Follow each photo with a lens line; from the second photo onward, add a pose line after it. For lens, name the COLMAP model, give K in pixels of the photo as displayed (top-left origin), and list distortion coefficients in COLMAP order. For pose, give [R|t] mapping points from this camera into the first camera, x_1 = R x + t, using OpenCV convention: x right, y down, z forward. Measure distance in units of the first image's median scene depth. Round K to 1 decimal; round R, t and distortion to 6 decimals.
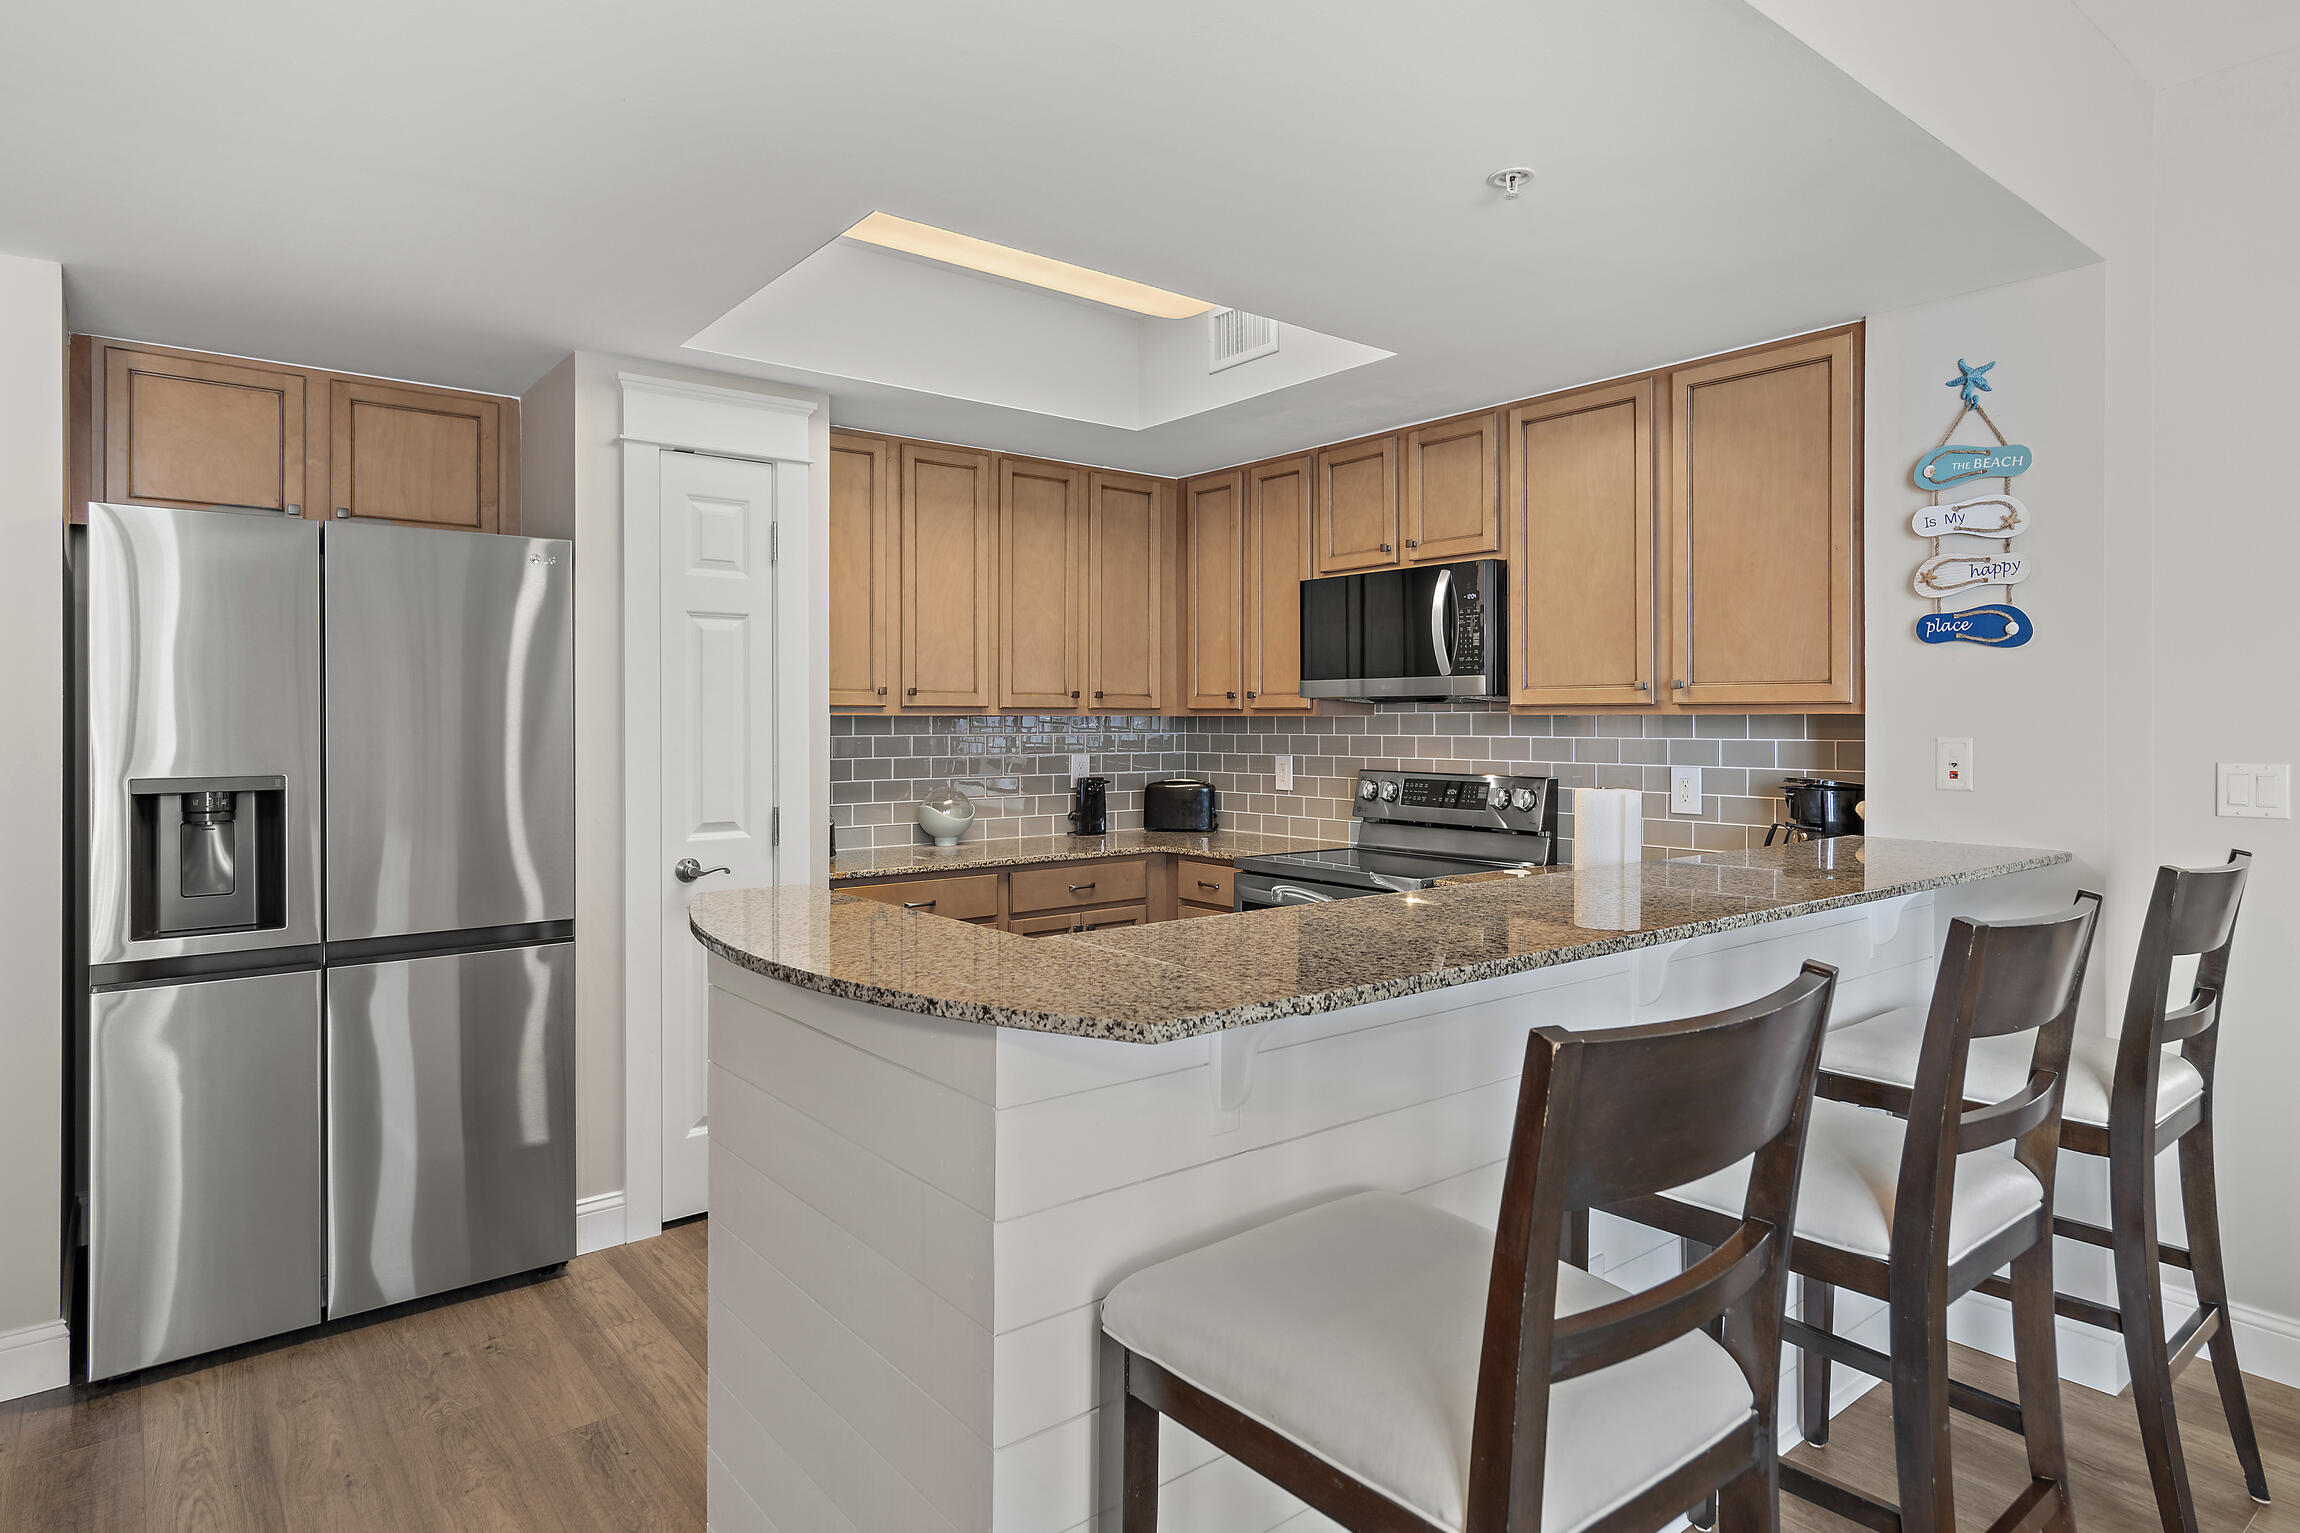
lens RADIAL K [[1279.4, 0, 1151.3], [0, 1279.4, 700.0], [0, 0, 1]] dist [-0.032119, -0.000236]
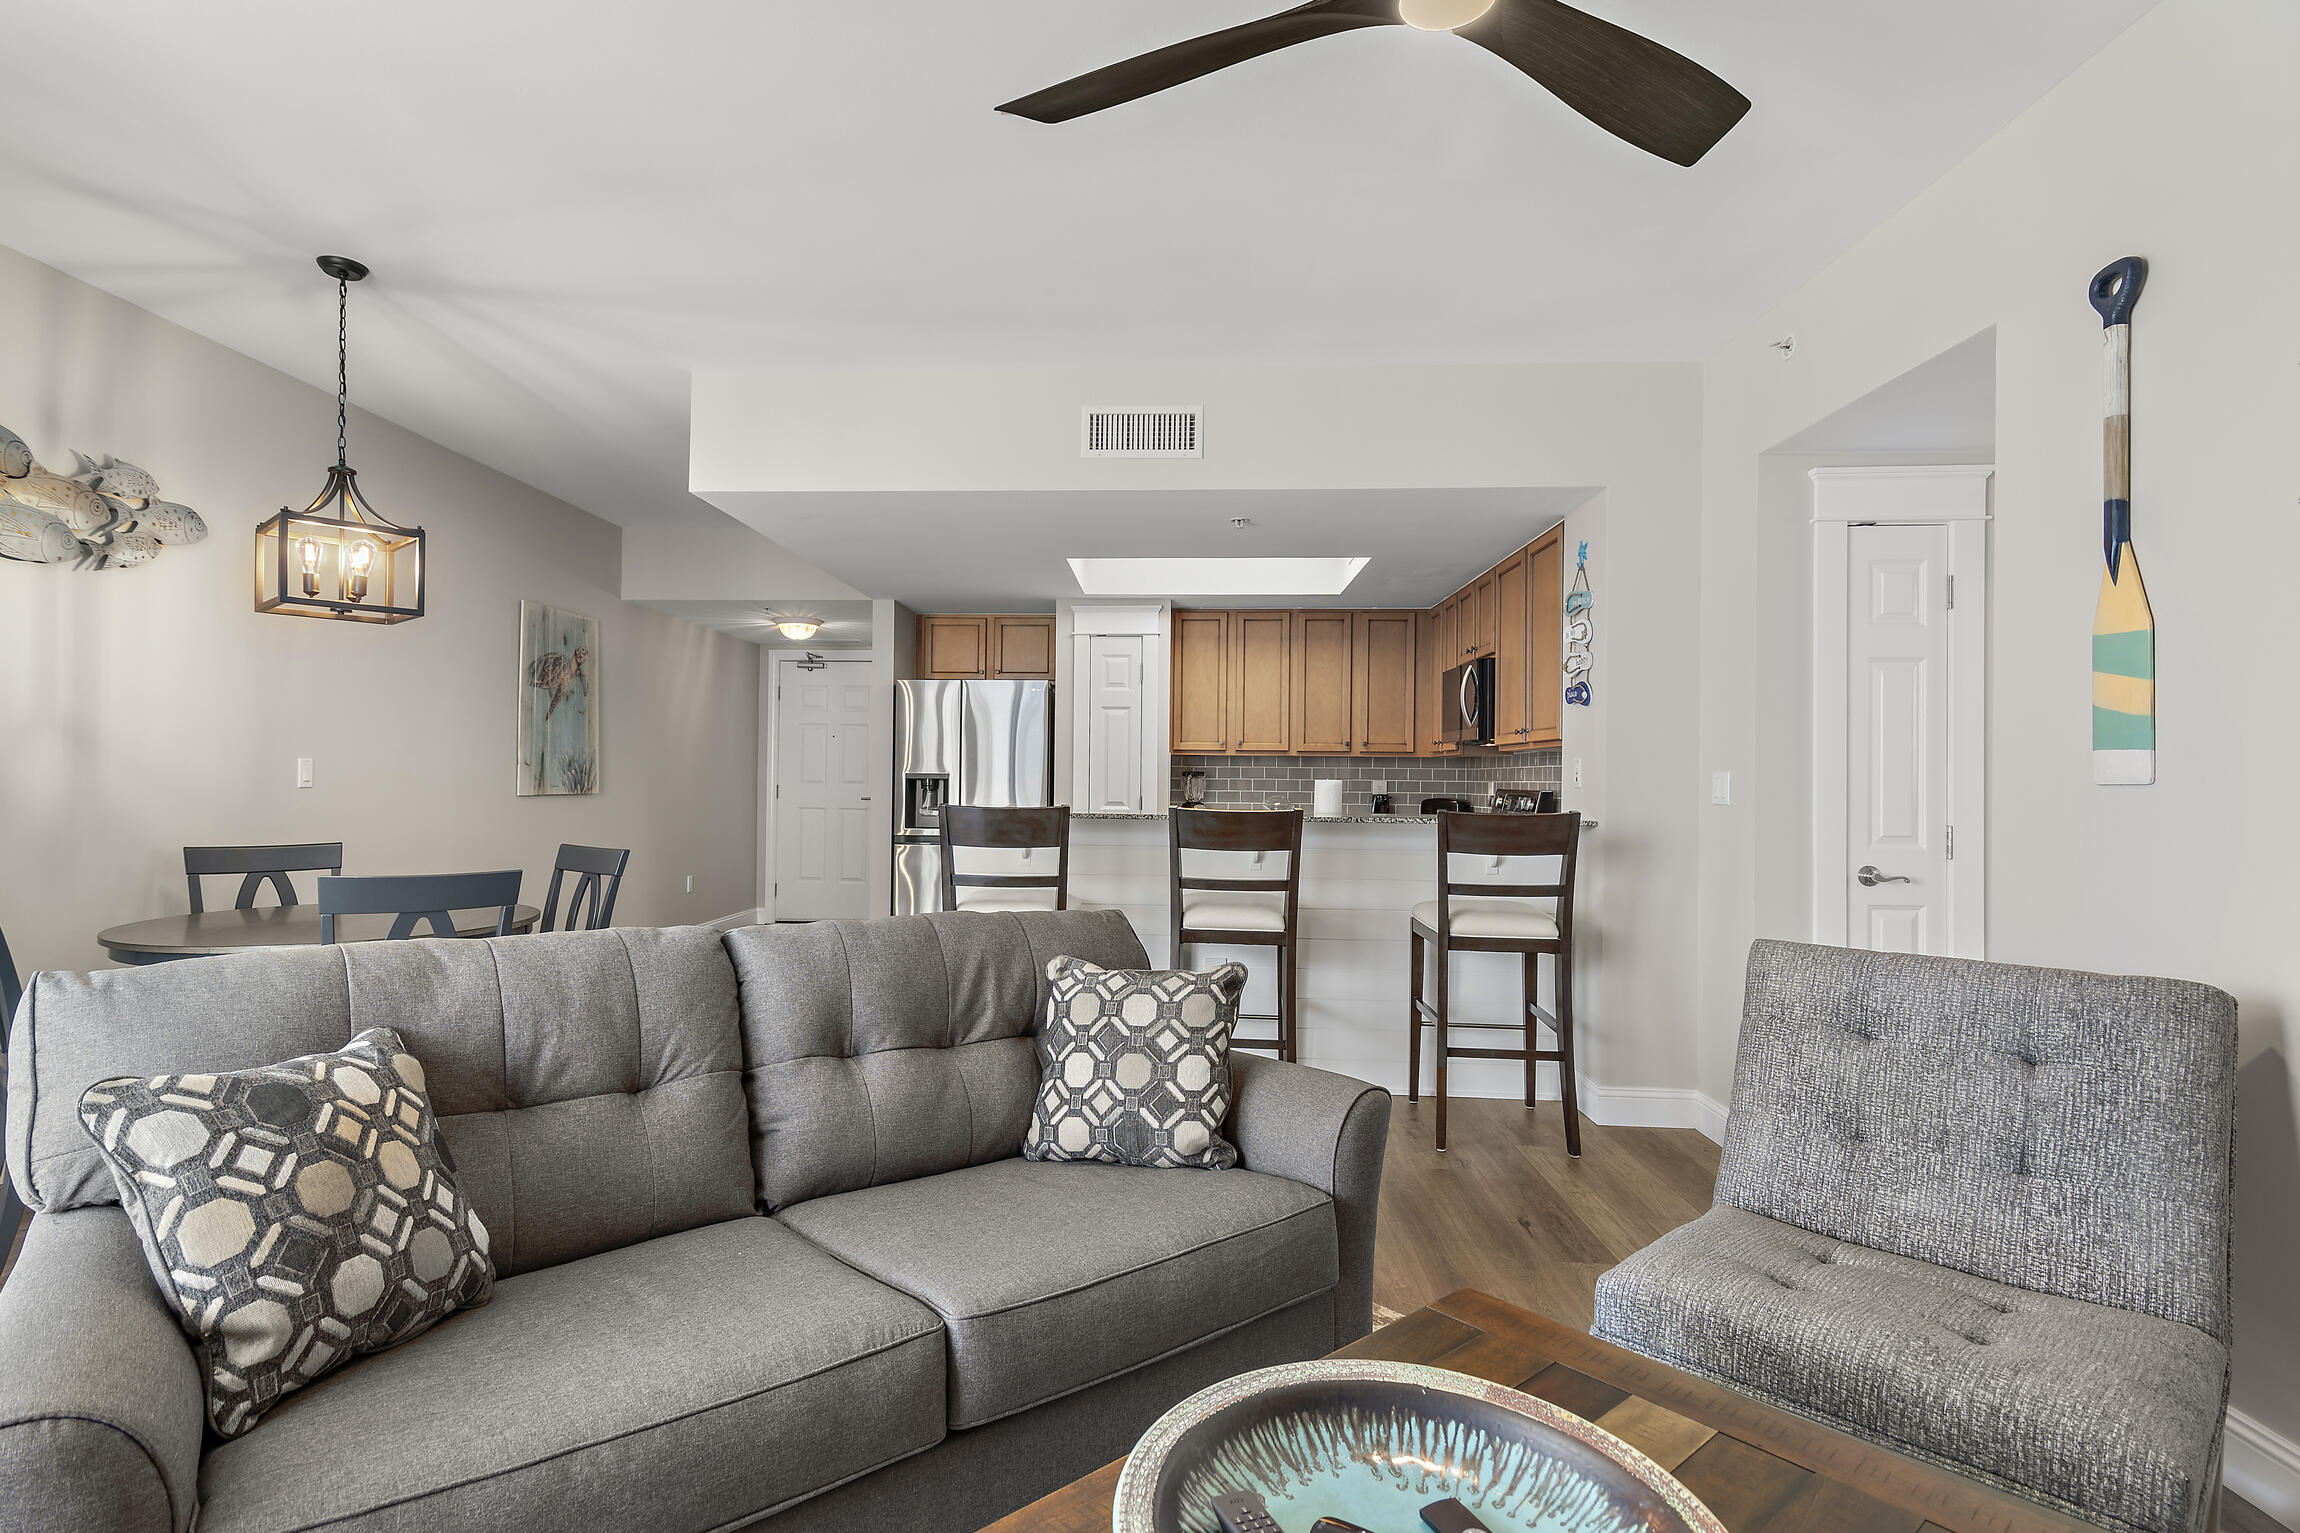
lens RADIAL K [[1127.3, 0, 1143.6], [0, 1127.3, 744.0], [0, 0, 1]] dist [0.001715, 0.000539]
pose [[0.712304, -0.009875, -0.701801, 0.981166], [-0.002803, 0.999853, -0.016913, 0.027198], [0.701865, 0.014015, 0.712172, -0.334274]]
